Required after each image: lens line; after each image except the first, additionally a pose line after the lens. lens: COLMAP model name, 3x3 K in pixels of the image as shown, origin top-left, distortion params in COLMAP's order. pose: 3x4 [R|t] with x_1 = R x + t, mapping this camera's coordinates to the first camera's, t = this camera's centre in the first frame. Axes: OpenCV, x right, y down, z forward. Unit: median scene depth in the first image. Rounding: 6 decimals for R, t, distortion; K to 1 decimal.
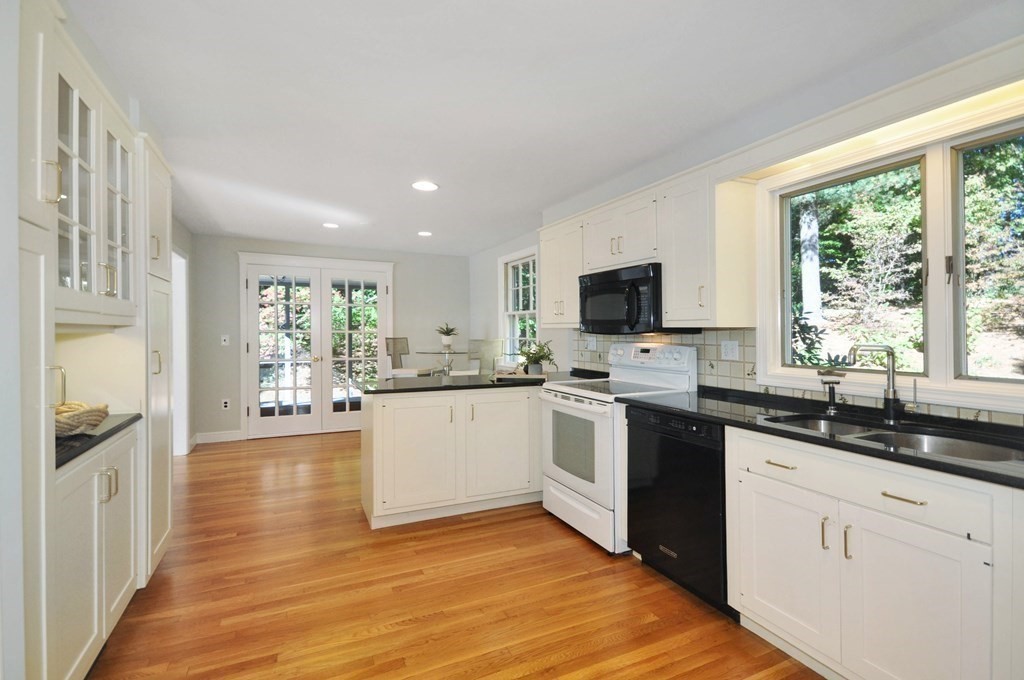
lens RADIAL K [[460.2, 0, 516.0], [0, 460.2, 330.1], [0, 0, 1]] dist [0.000658, 0.000145]
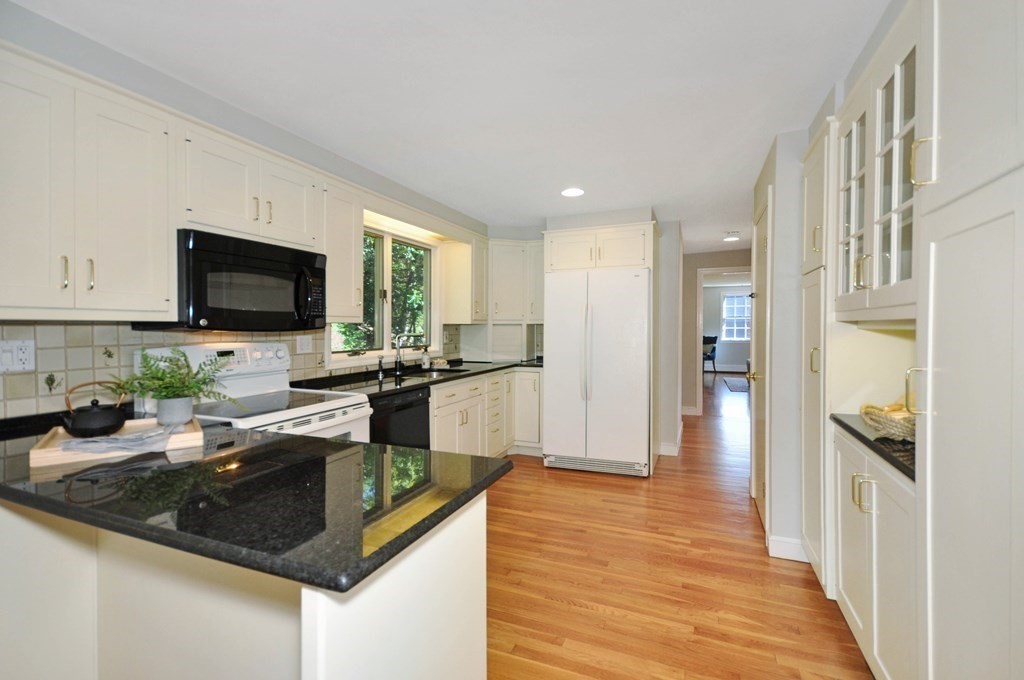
lens RADIAL K [[460.2, 0, 516.0], [0, 460.2, 330.1], [0, 0, 1]] dist [0.000658, 0.000145]
pose [[-0.664642, -0.009402, 0.747103, -0.749323], [-0.005481, 0.999955, 0.007708, -0.001821], [-0.747142, 0.001028, -0.664664, 1.464155]]
